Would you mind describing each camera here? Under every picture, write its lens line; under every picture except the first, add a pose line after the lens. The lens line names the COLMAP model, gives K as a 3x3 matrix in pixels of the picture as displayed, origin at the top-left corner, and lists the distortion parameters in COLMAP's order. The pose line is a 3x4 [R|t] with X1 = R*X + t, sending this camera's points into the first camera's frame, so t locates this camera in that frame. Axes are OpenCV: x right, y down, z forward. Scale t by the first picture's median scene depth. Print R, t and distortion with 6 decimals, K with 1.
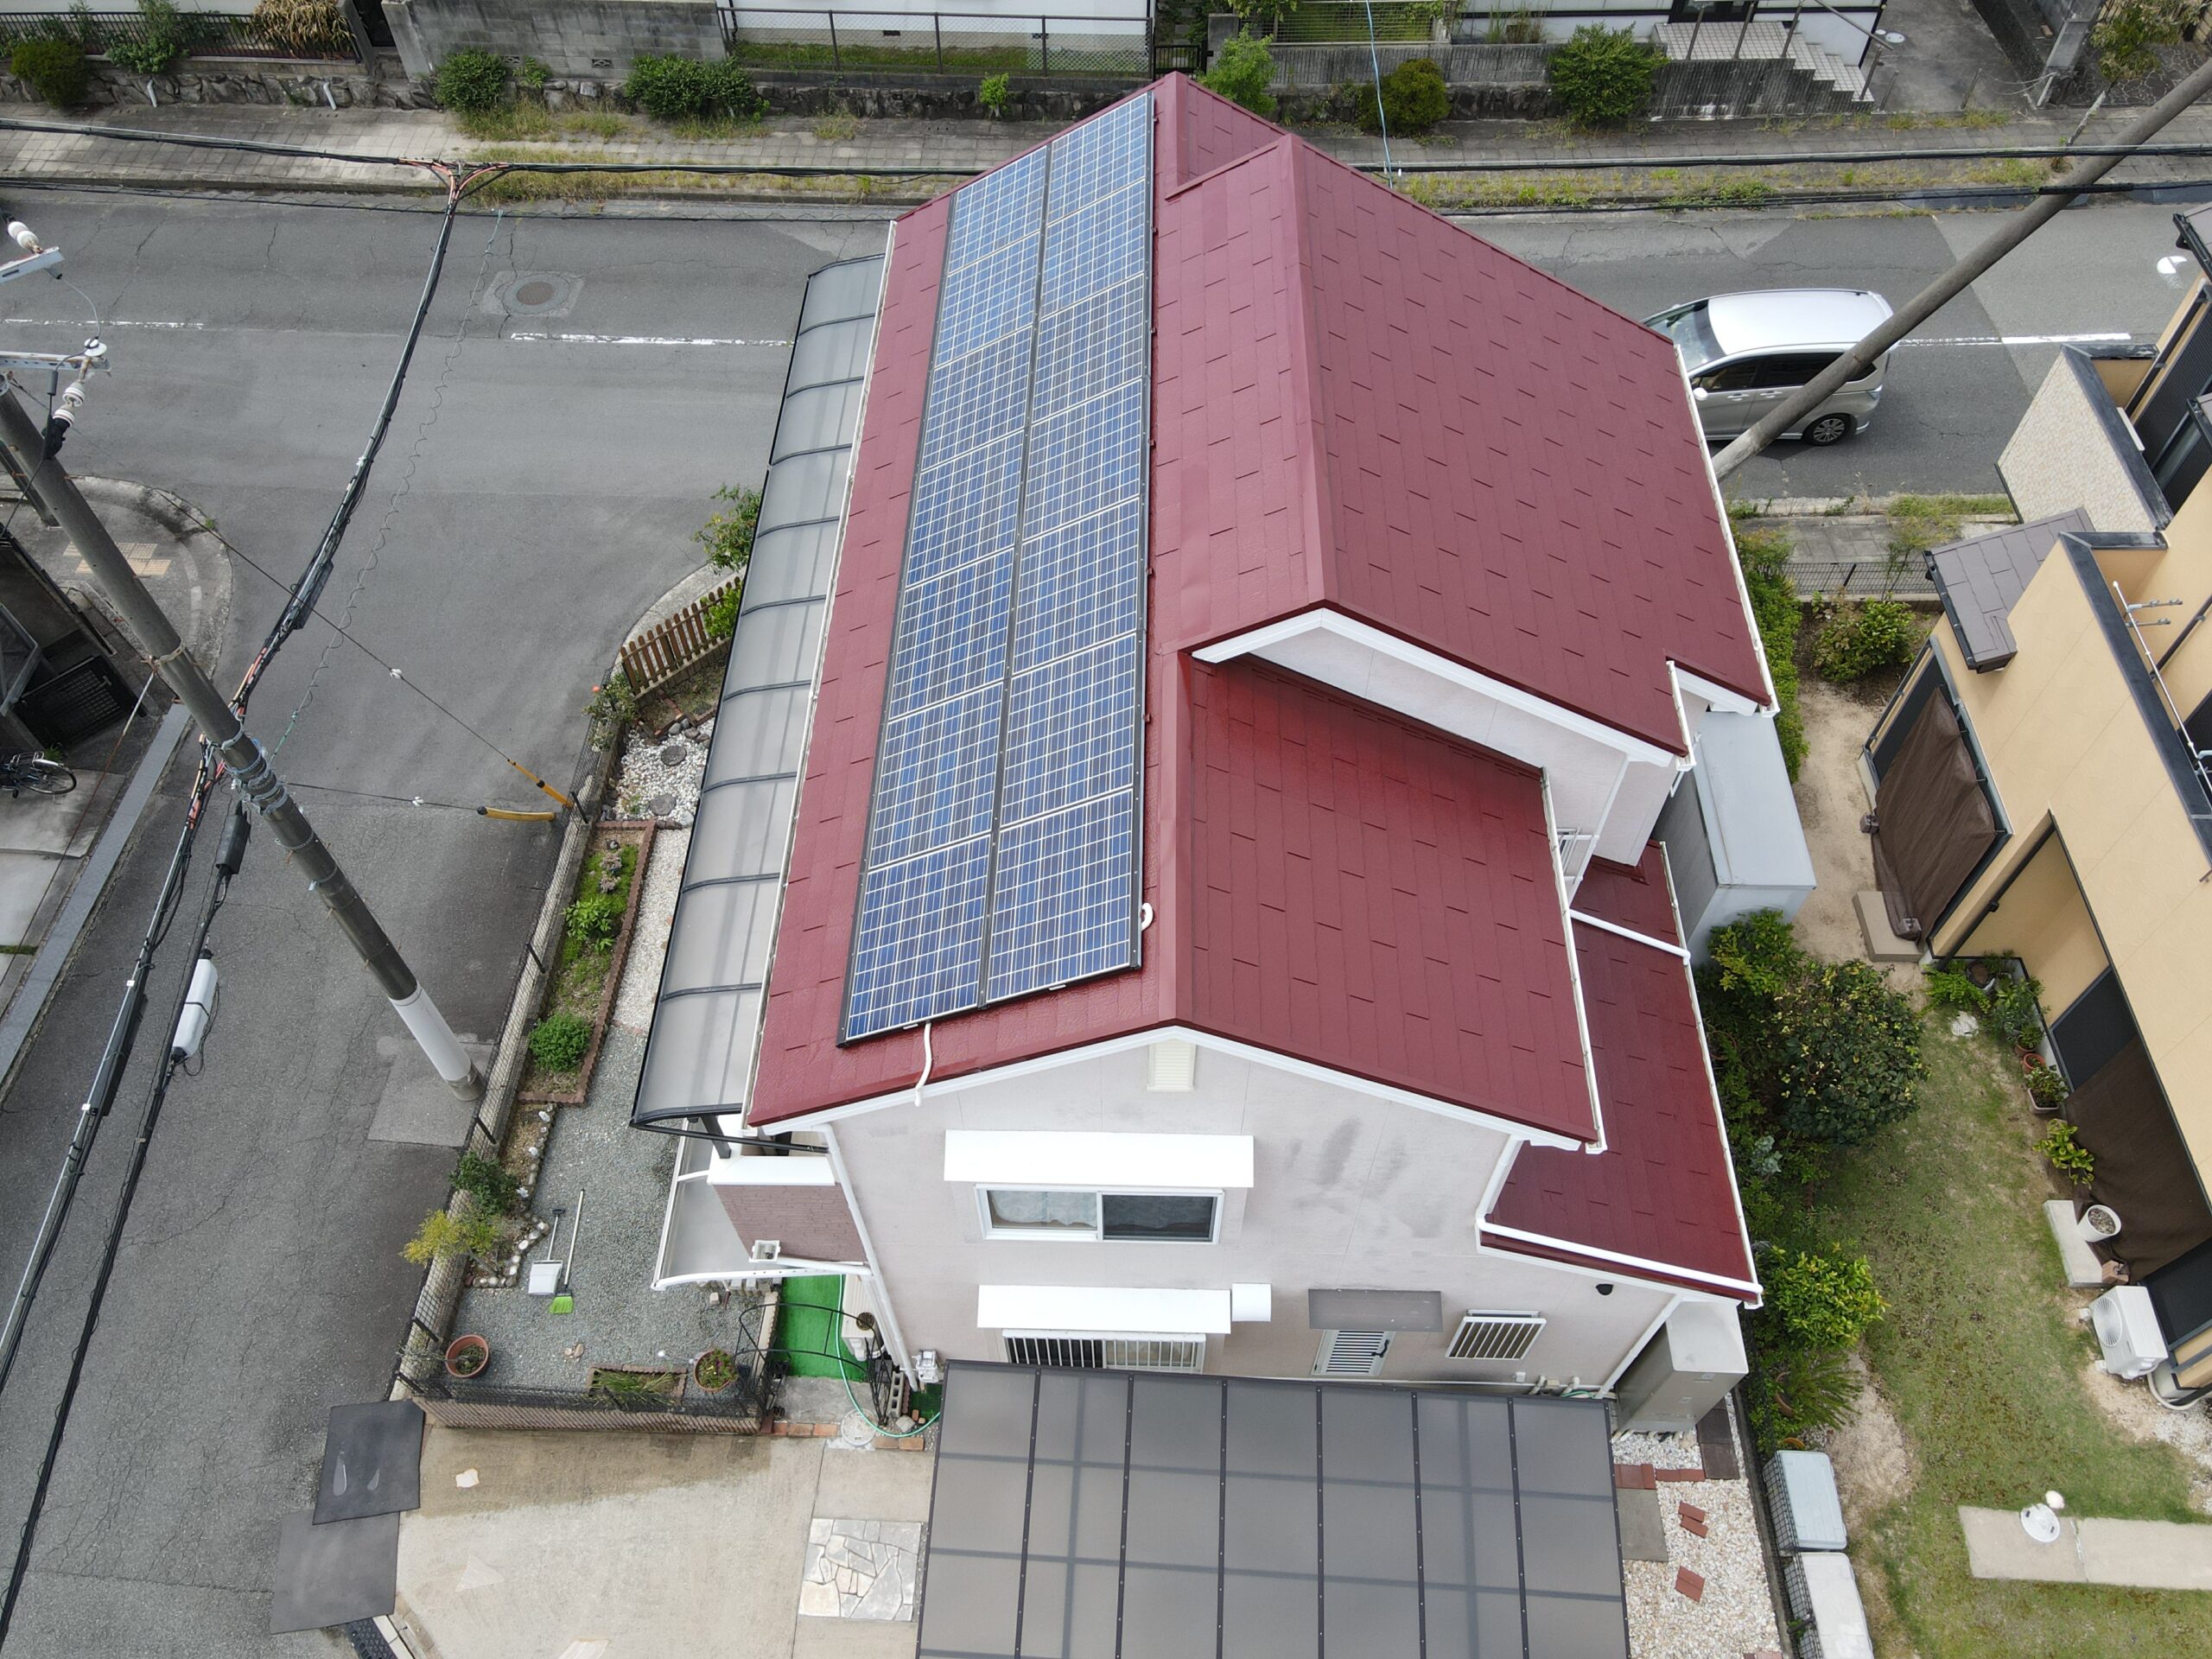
lens RADIAL K [[1665.6, 0, 1106.0], [0, 1665.6, 829.5], [0, 0, 1]] dist [0.003680, 0.000675]
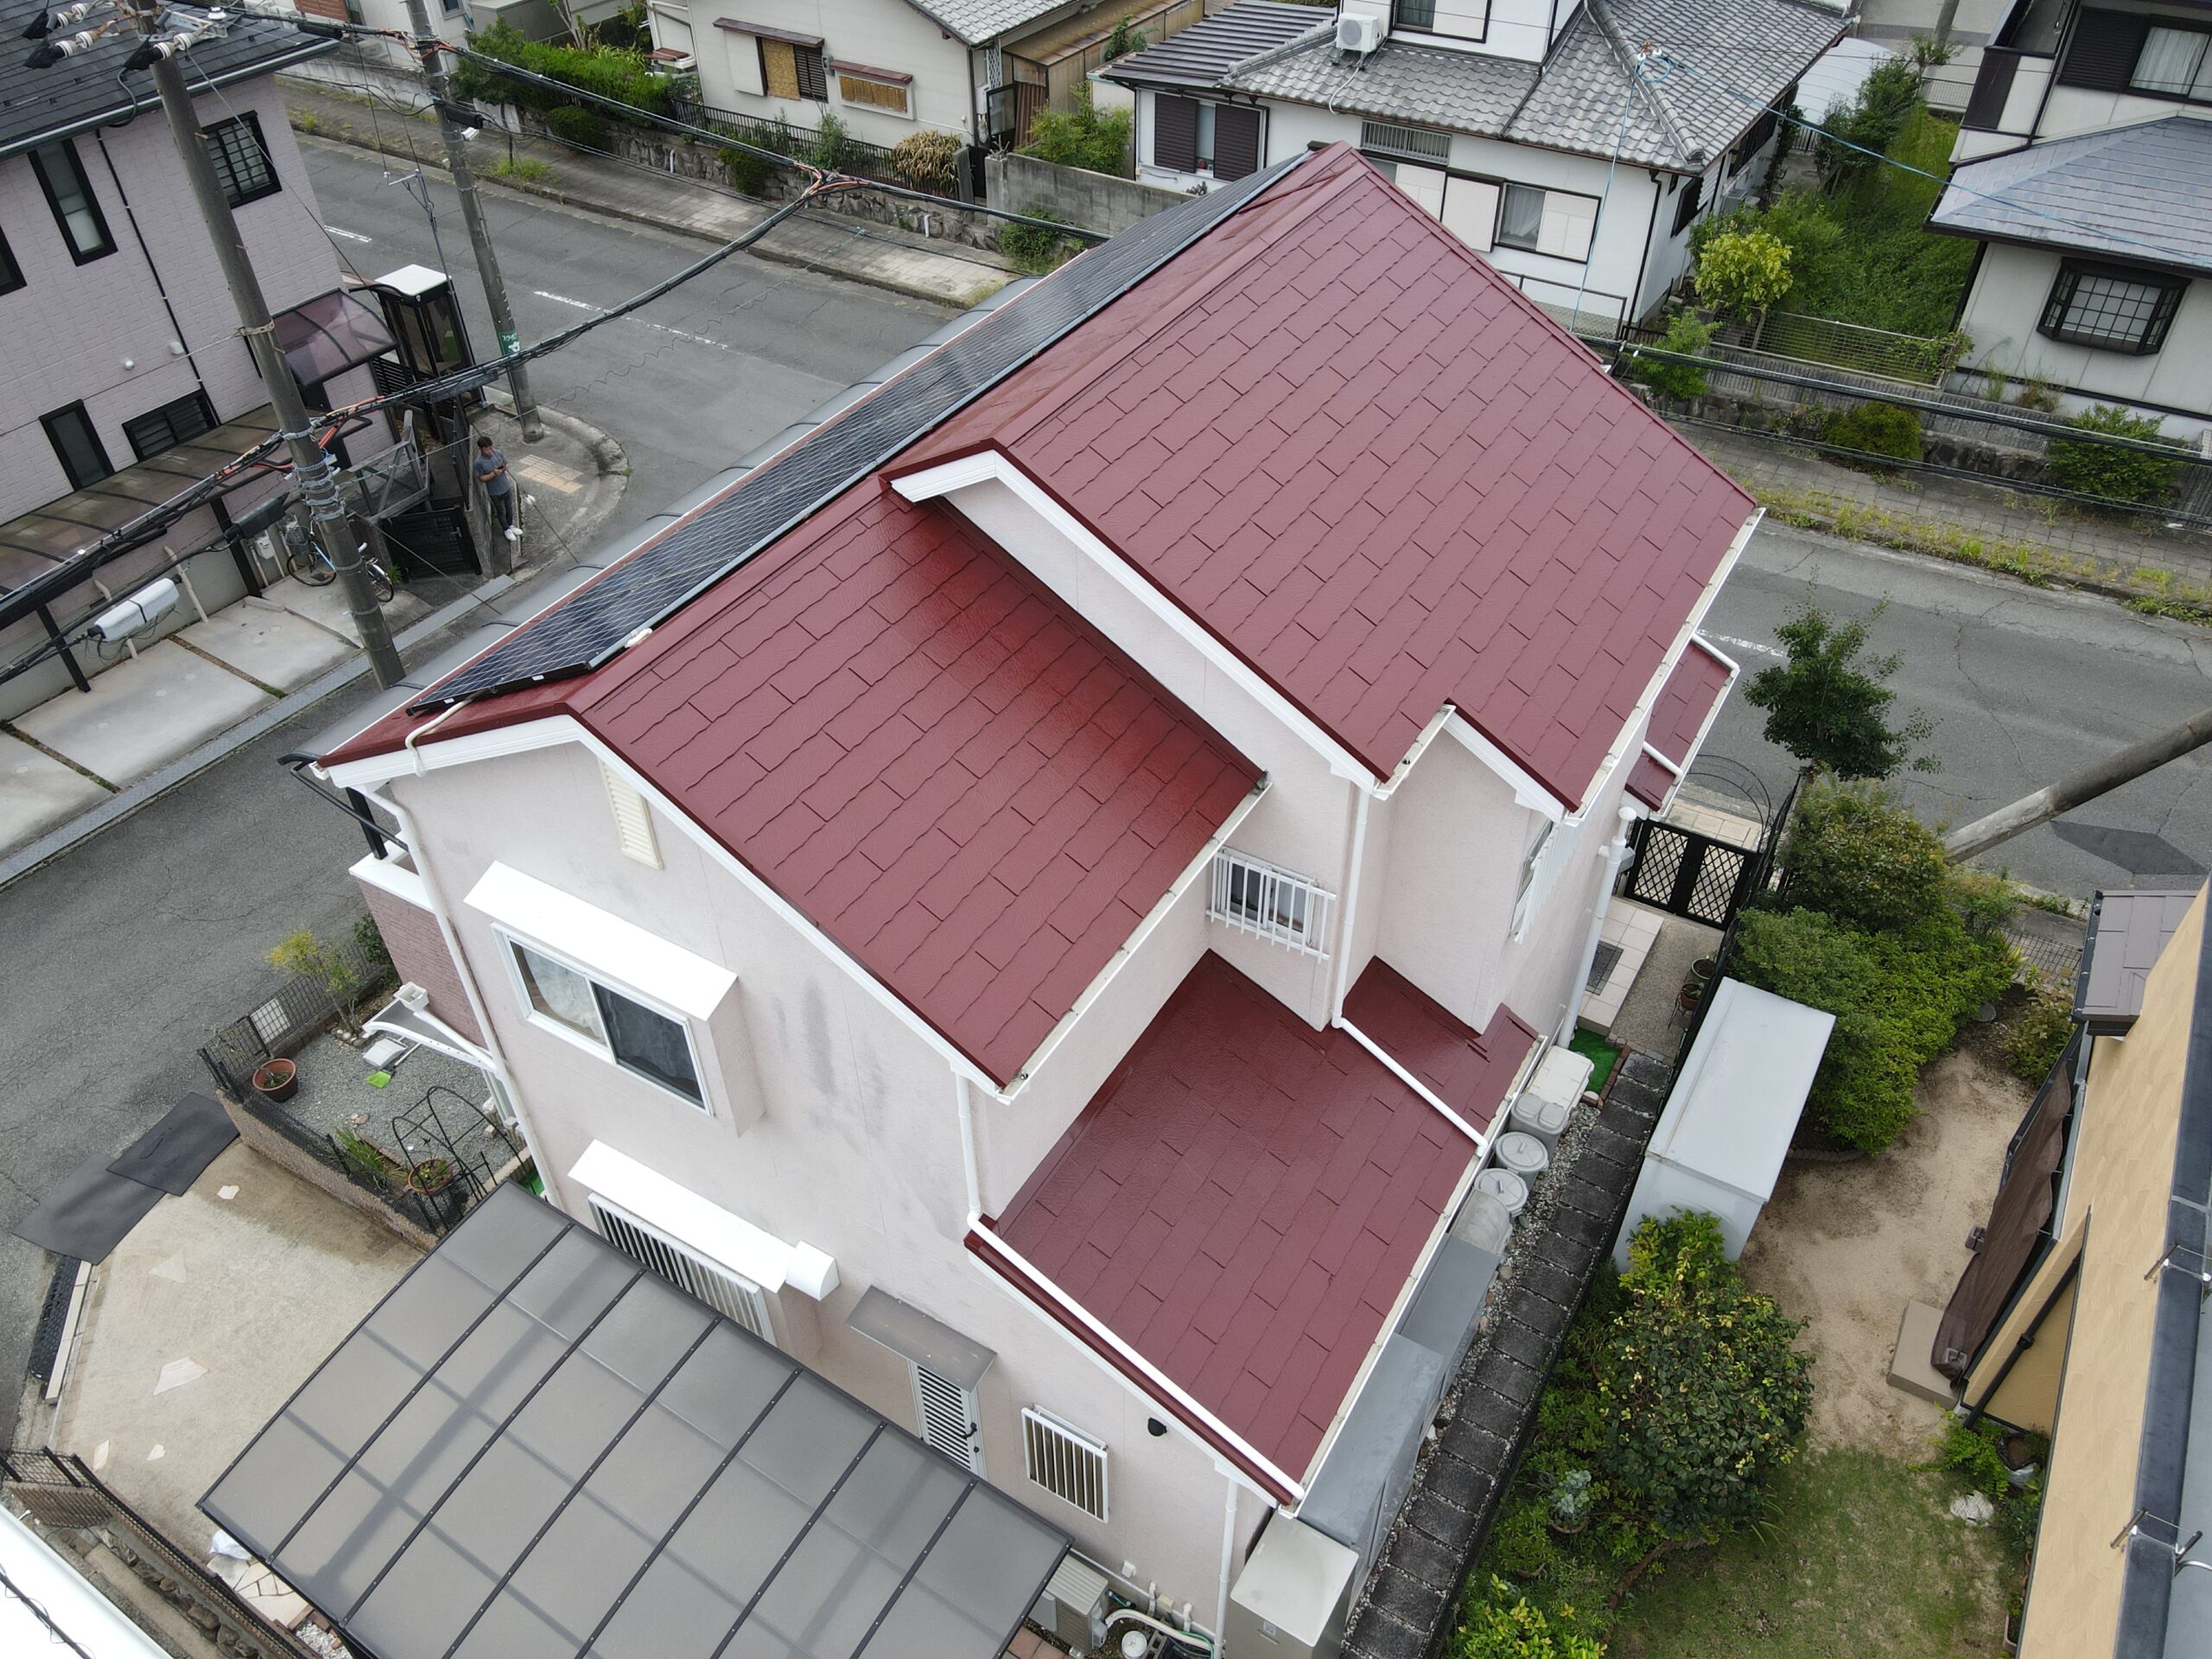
lens RADIAL K [[1647.0, 0, 1106.0], [0, 1647.0, 829.5], [0, 0, 1]] dist [0.042472, -0.054072]
pose [[0.870106, 0.321713, -0.373386, 0.359869], [-0.395497, 0.907820, -0.139447, 0.099139], [0.294105, 0.269007, 0.917136, 0.133385]]
